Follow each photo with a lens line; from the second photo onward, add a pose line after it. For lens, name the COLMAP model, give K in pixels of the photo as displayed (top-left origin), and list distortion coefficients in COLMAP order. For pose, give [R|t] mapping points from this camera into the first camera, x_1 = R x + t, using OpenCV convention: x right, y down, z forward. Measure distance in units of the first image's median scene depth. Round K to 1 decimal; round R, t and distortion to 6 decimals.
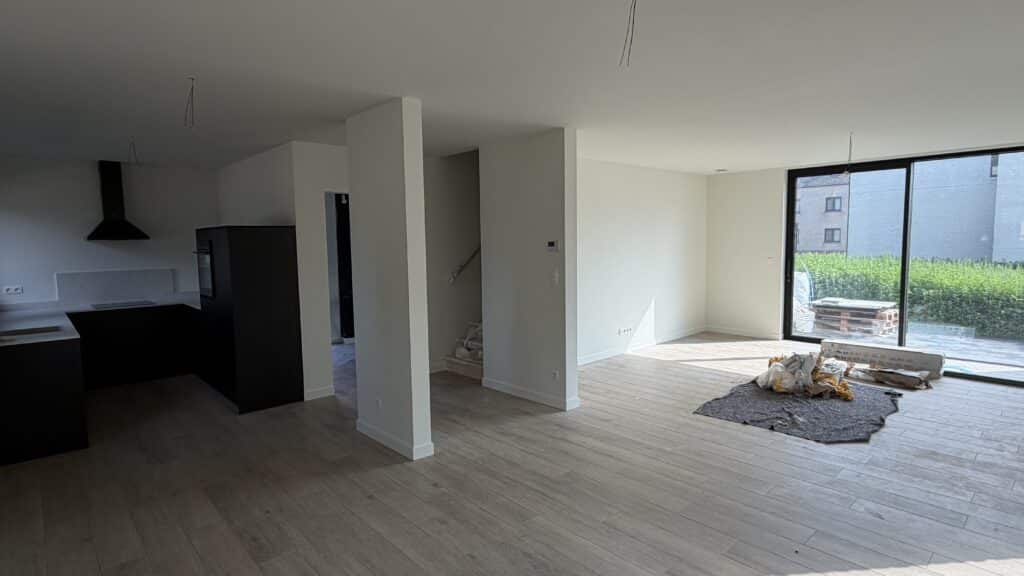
lens RADIAL K [[532.3, 0, 512.0], [0, 532.3, 288.0], [0, 0, 1]] dist [-0.002518, 0.000738]
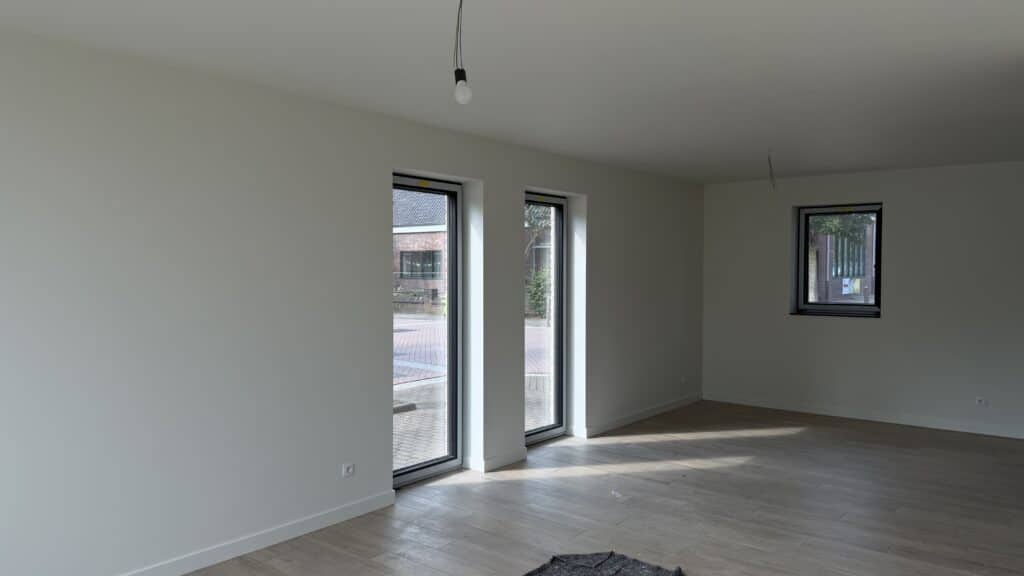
lens RADIAL K [[712.1, 0, 512.0], [0, 712.1, 288.0], [0, 0, 1]] dist [-0.000477, -0.001576]
pose [[-0.988805, 0.016590, -0.148287, 0.643949], [-0.001523, 0.992627, 0.121202, -0.137476], [0.149204, 0.120071, -0.981489, 1.405711]]
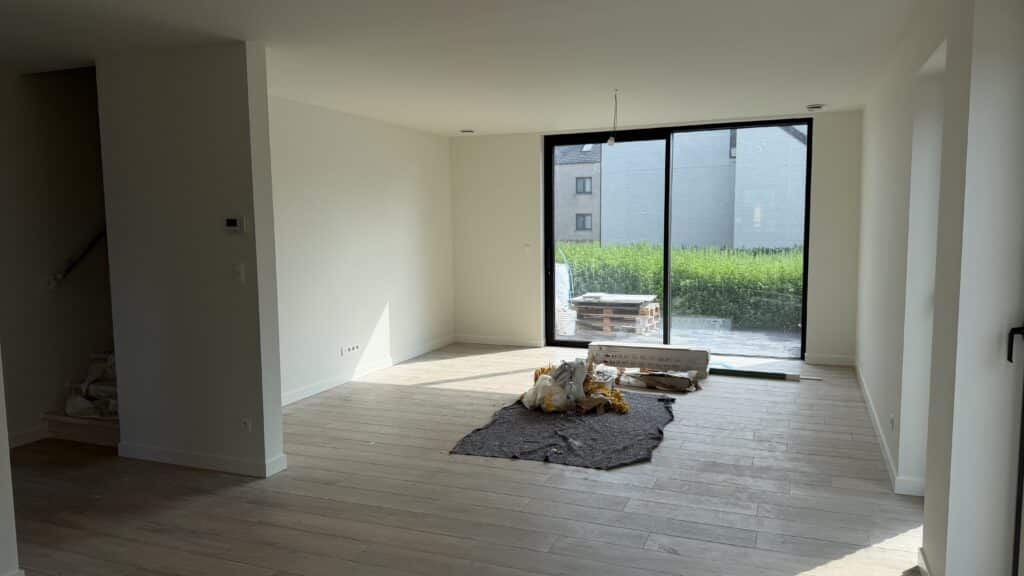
lens RADIAL K [[708.0, 0, 512.0], [0, 708.0, 288.0], [0, 0, 1]] dist [0.109804, -0.160412]
pose [[0.901410, -0.034150, 0.431617, 0.000969], [0.037479, 0.999297, 0.000793, 0.007675], [-0.431341, 0.015462, 0.902057, 0.060764]]
